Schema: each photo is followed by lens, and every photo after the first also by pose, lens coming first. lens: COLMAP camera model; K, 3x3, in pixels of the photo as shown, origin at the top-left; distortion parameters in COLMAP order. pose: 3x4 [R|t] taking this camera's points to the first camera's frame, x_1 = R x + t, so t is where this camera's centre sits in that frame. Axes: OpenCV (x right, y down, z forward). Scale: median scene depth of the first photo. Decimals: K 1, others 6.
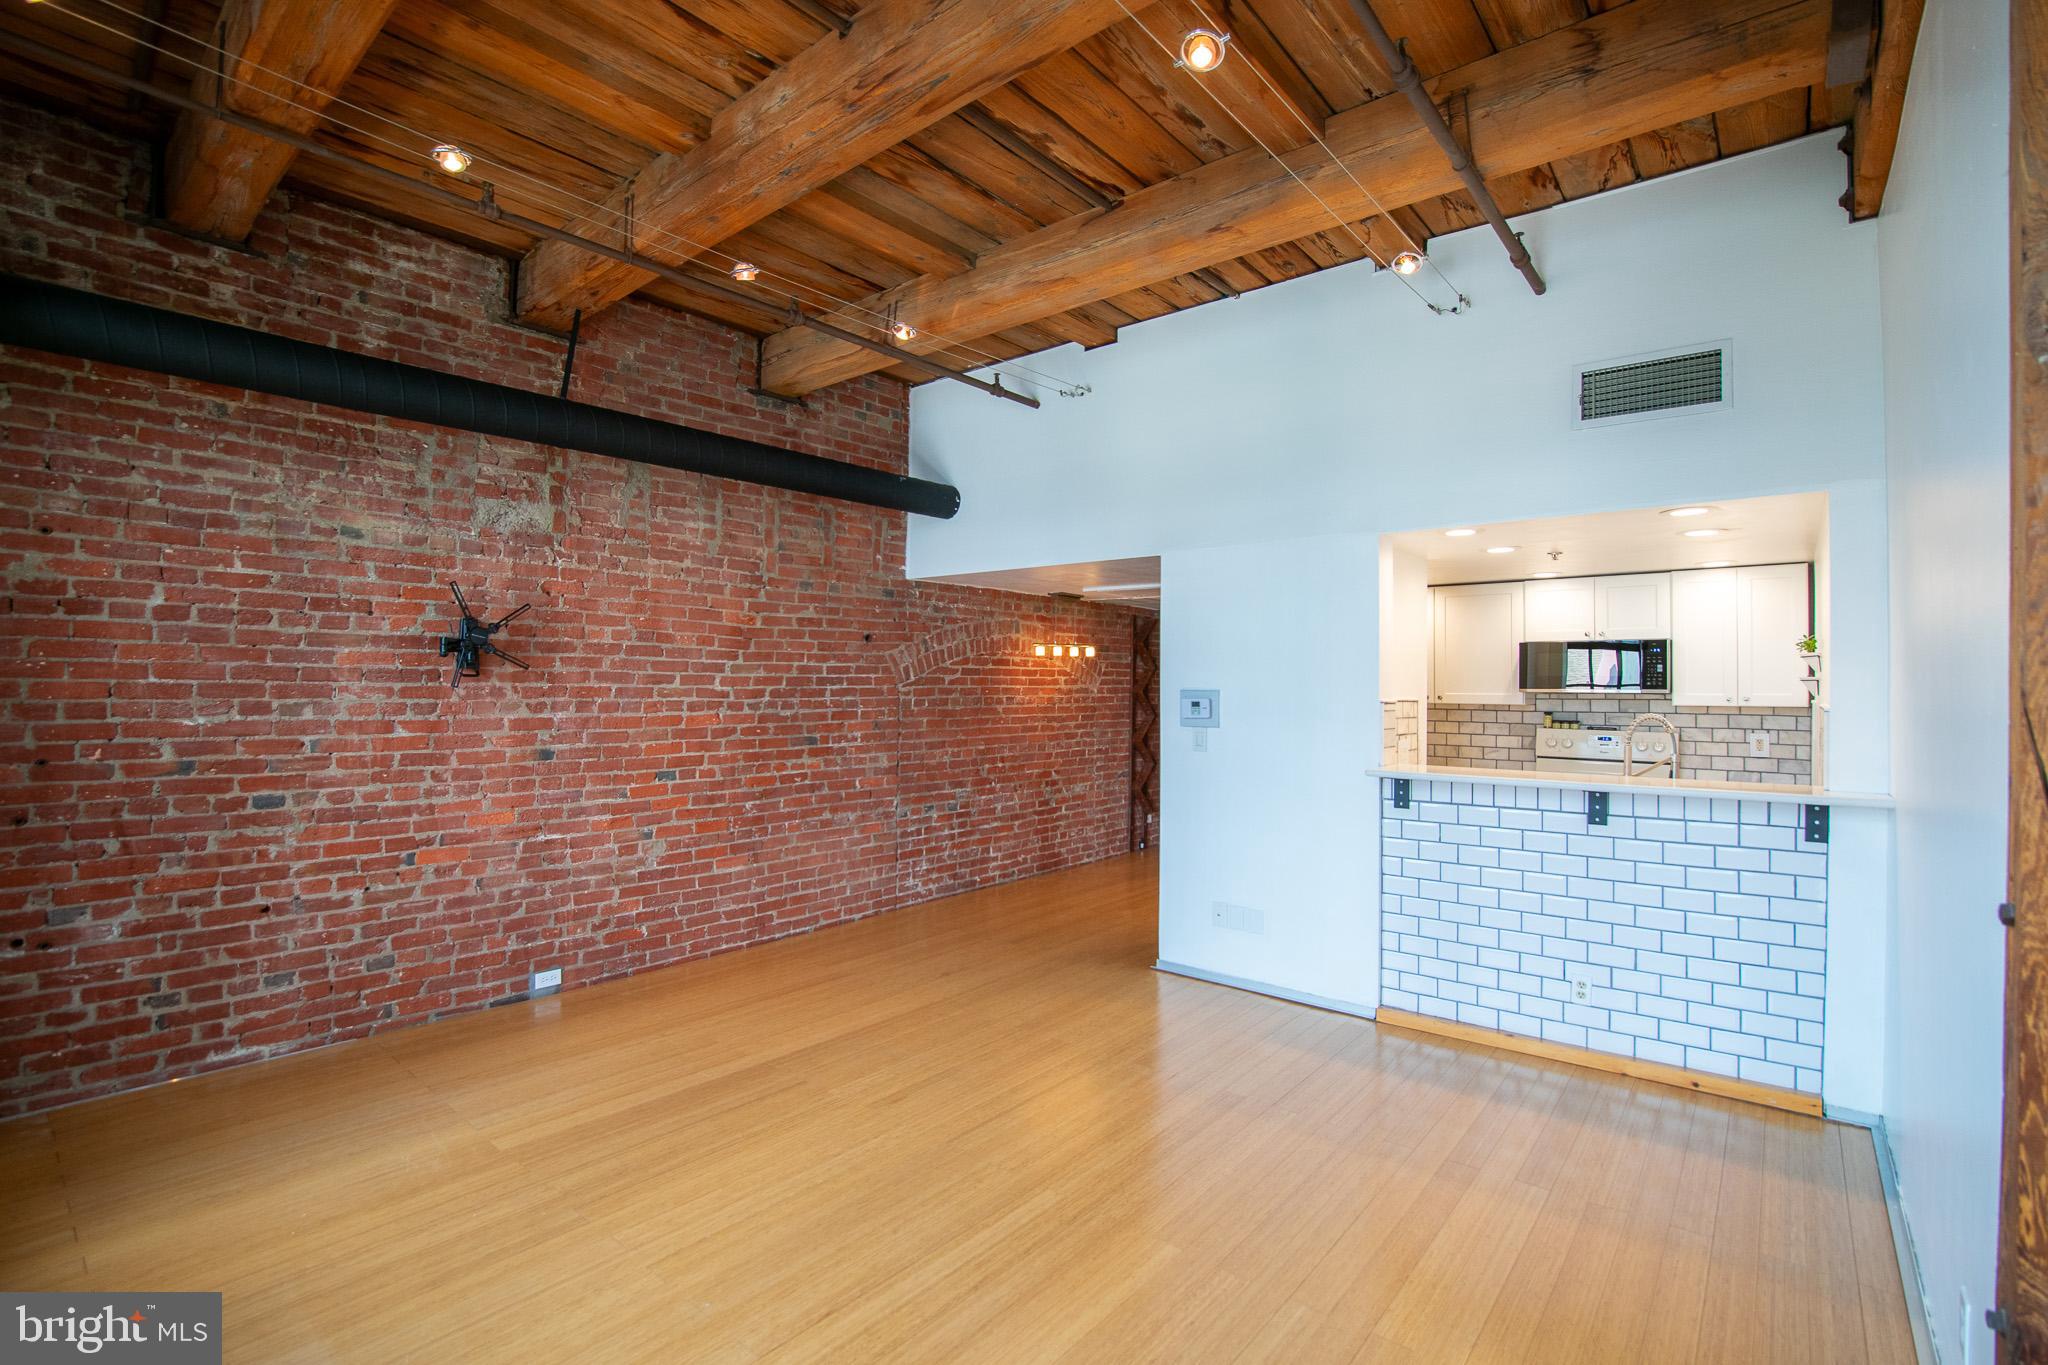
lens RADIAL K [[954.1, 0, 1024.0], [0, 954.1, 682.5], [0, 0, 1]] dist [-0.013152, 0.000006]
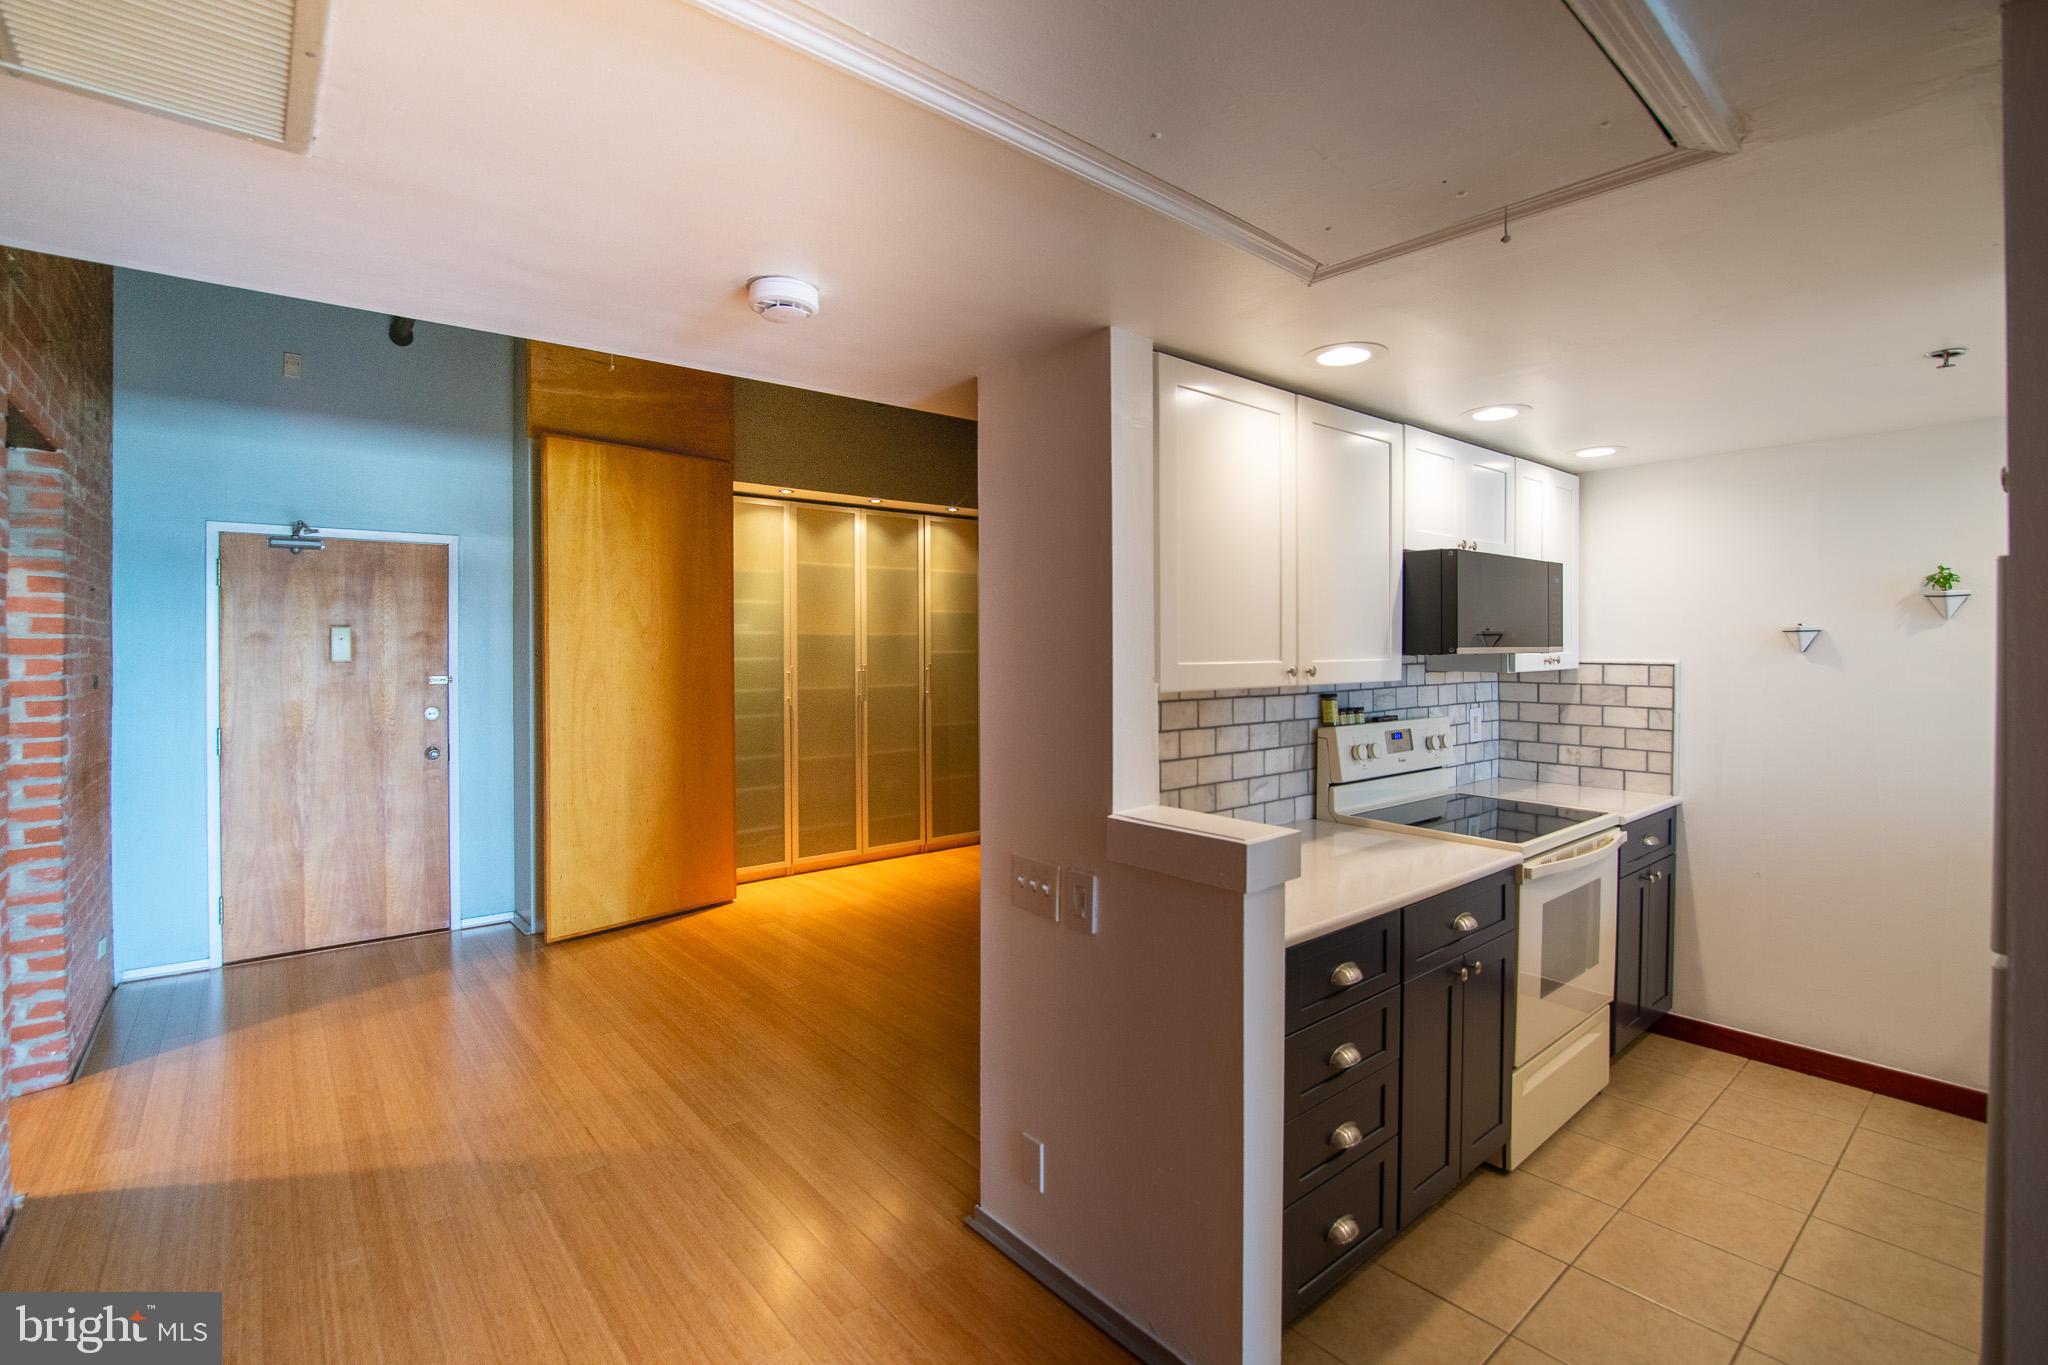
lens RADIAL K [[937.2, 0, 1026.5], [0, 937.2, 655.4], [0, 0, 1]] dist [-0.019141, 0.000509]
pose [[0.172117, -0.013111, 0.984989, 0.034924], [0.004824, 0.999911, 0.012466, 0.004036], [-0.985065, 0.002605, 0.172165, 1.190027]]
